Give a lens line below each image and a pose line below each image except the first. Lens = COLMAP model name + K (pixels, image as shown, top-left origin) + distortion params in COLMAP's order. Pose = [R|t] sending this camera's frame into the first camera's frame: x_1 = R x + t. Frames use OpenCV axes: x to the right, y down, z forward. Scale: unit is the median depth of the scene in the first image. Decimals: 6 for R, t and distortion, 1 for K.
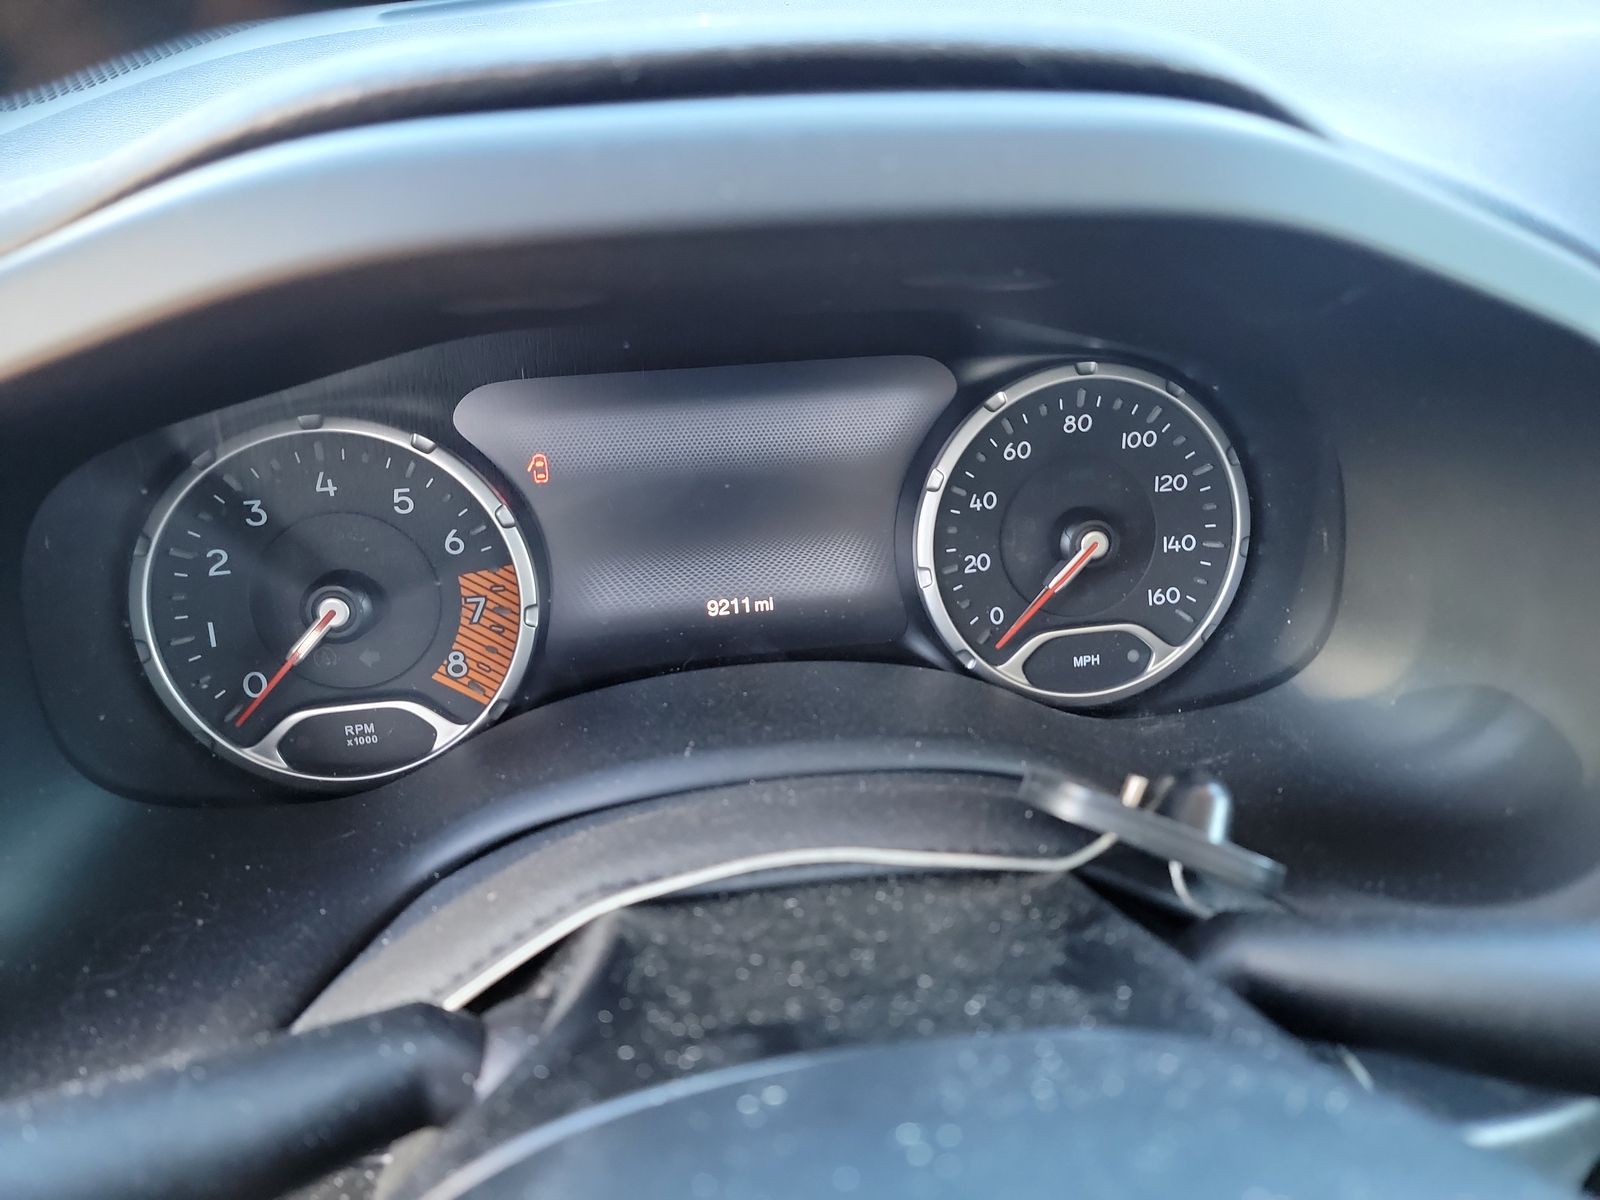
lens RADIAL K [[1122.9, 0, 800.0], [0, 1122.9, 600.0], [0, 0, 1]] dist [0.034574, -0.000955]
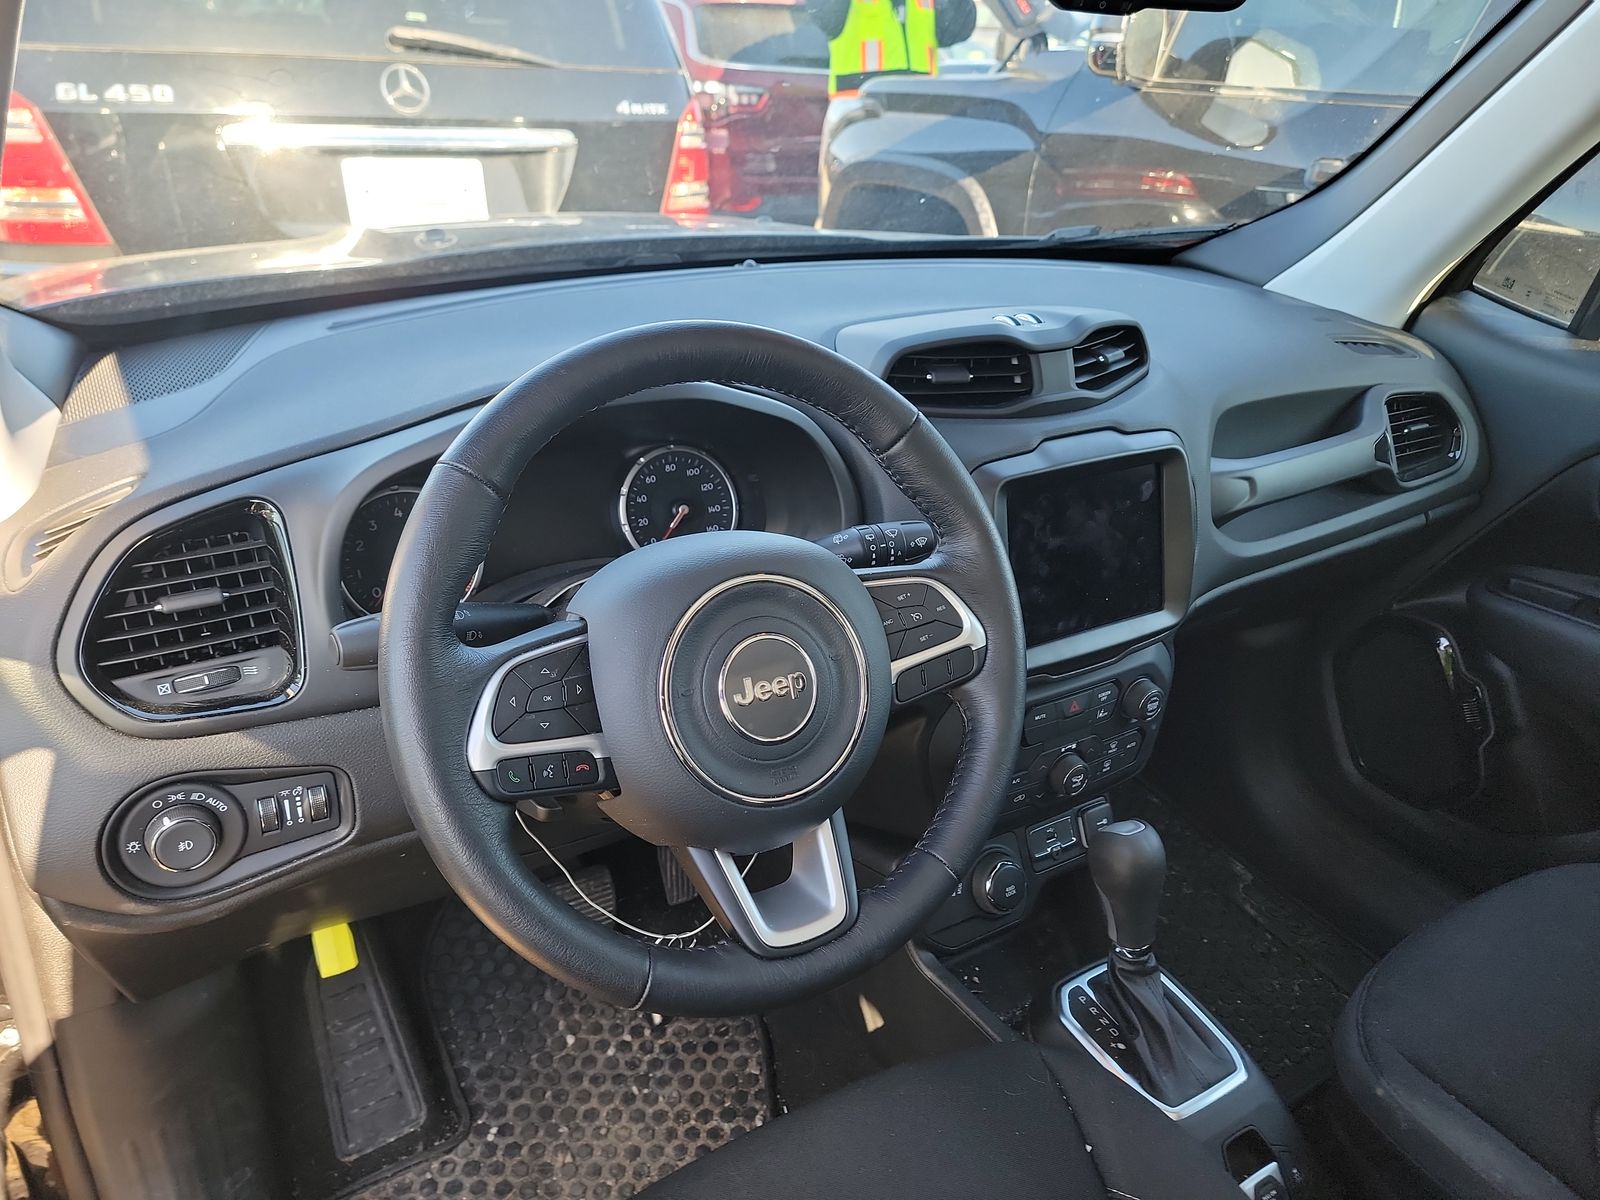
lens RADIAL K [[1122.9, 0, 800.0], [0, 1122.9, 600.0], [0, 0, 1]] dist [0.034574, -0.000955]
pose [[0.924438, -0.136328, 0.356131, -0.472395], [0.182054, 0.978389, -0.098040, 0.477573], [-0.335069, 0.155467, 0.929279, -1.571582]]
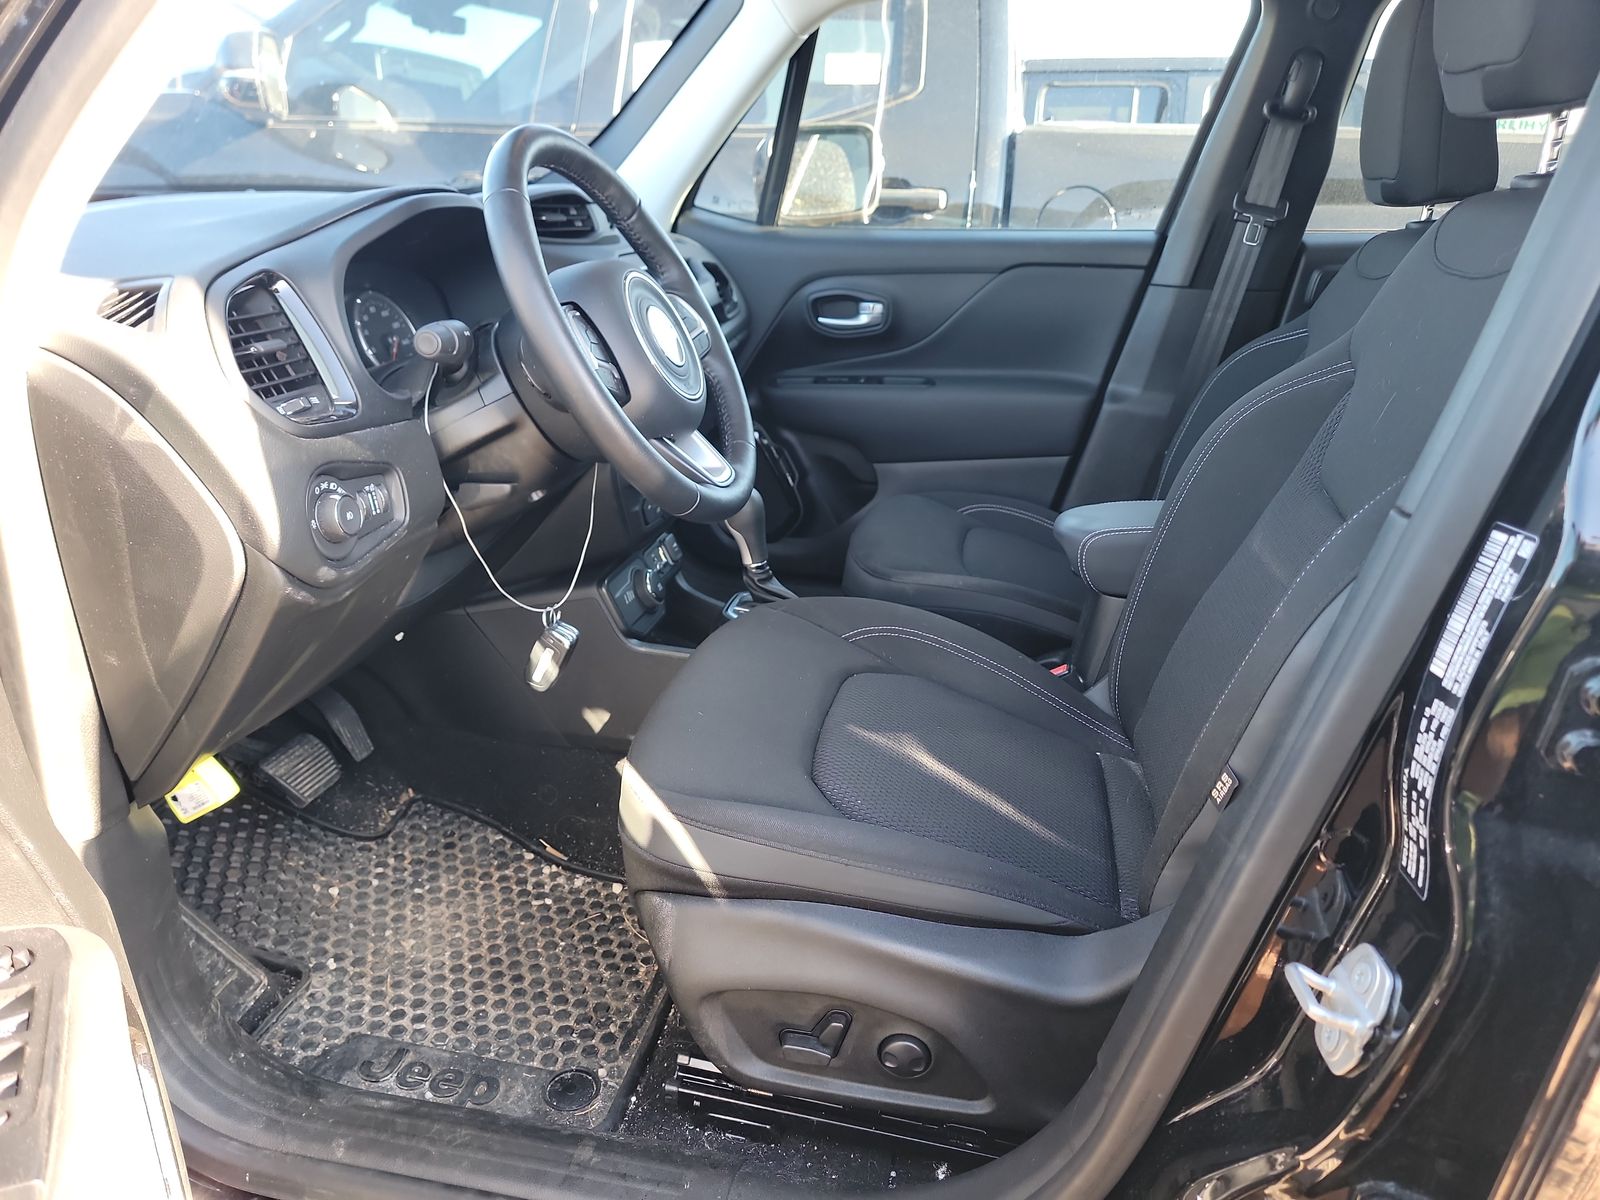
lens RADIAL K [[1122.9, 0, 800.0], [0, 1122.9, 600.0], [0, 0, 1]] dist [0.034574, -0.000955]
pose [[0.362524, -0.329491, 0.871787, -2.596093], [0.508738, 0.853721, 0.111110, 0.886449], [-0.780872, 0.403231, 0.477119, -1.320963]]
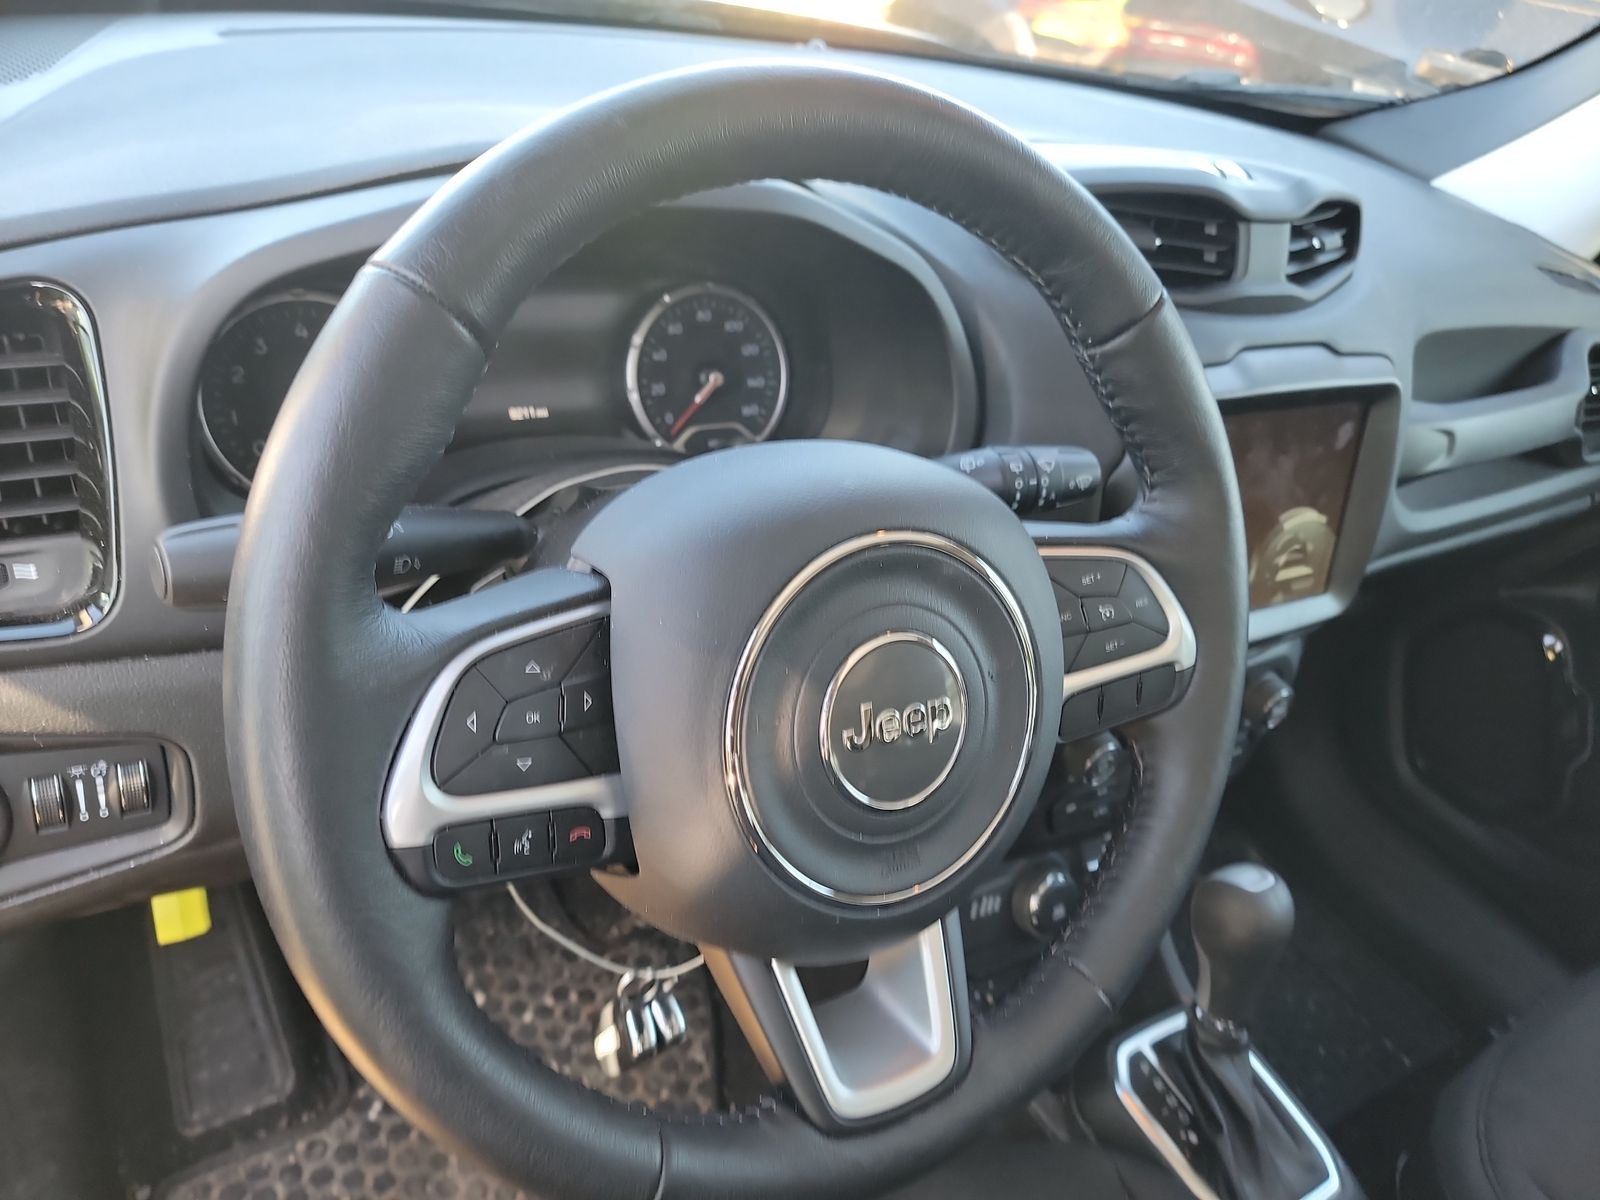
lens RADIAL K [[1145.4, 0, 810.8], [0, 1145.4, 623.0], [0, 0, 1]] dist [0.020719, -0.002783]
pose [[0.910511, -0.076058, 0.406429, -0.418598], [0.062081, 0.996941, 0.047486, 0.282261], [-0.408797, -0.018005, 0.912448, -0.858321]]
